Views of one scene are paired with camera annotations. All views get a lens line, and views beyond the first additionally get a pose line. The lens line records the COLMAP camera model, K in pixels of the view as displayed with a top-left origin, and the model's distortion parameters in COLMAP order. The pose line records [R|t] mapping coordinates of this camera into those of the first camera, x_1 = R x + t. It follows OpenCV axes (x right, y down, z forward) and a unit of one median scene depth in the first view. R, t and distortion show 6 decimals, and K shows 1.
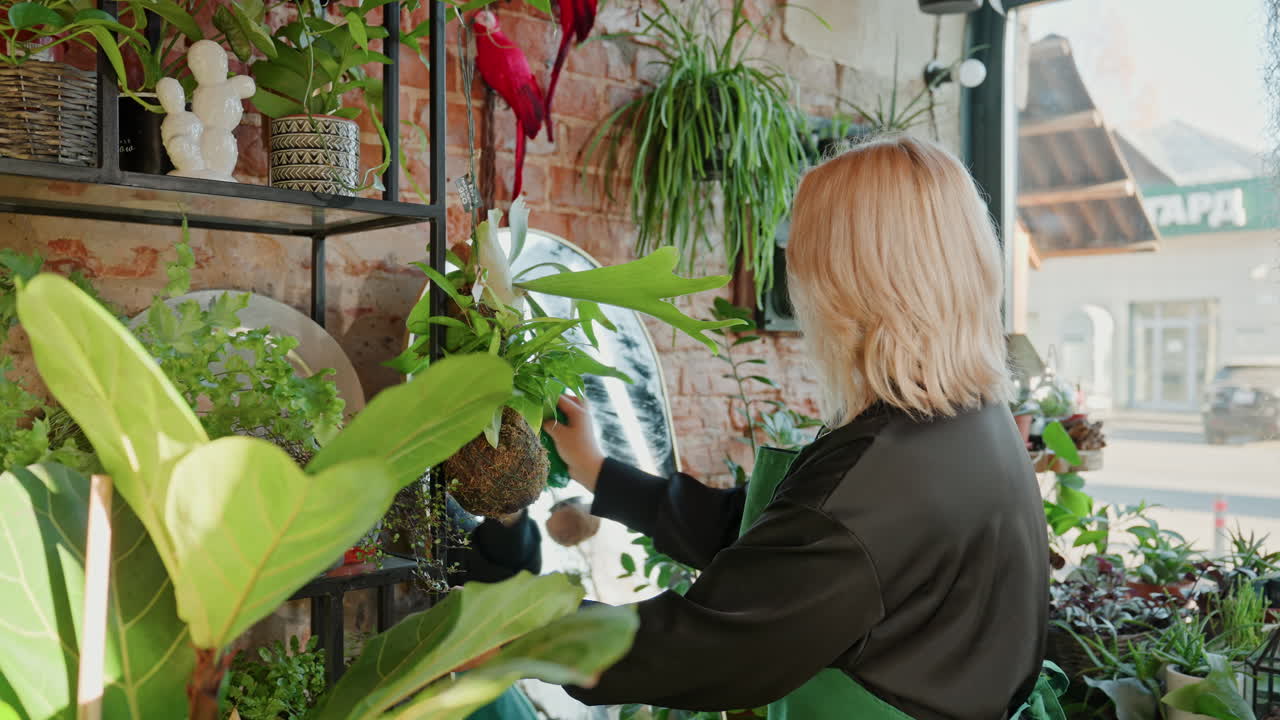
lens RADIAL K [[1186.4, 0, 636.6], [0, 1186.4, 366.7], [0, 0, 1]] dist [0.003375, -0.007718]
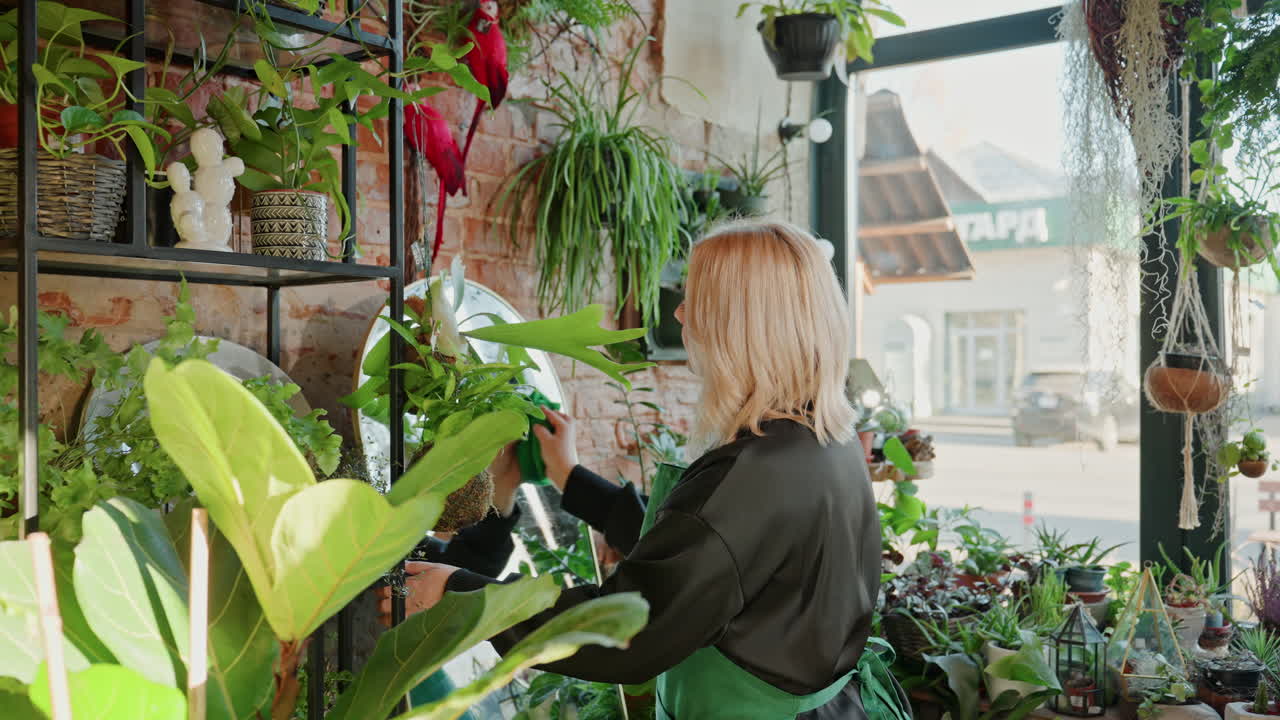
lens RADIAL K [[1186.4, 0, 636.6], [0, 1186.4, 366.7], [0, 0, 1]] dist [0.003375, -0.007718]
pose [[0.990249, -0.004261, 0.139246, -0.065992], [0.005045, 0.999973, -0.005278, -0.020393], [-0.139219, 0.005929, 0.990244, -0.129982]]
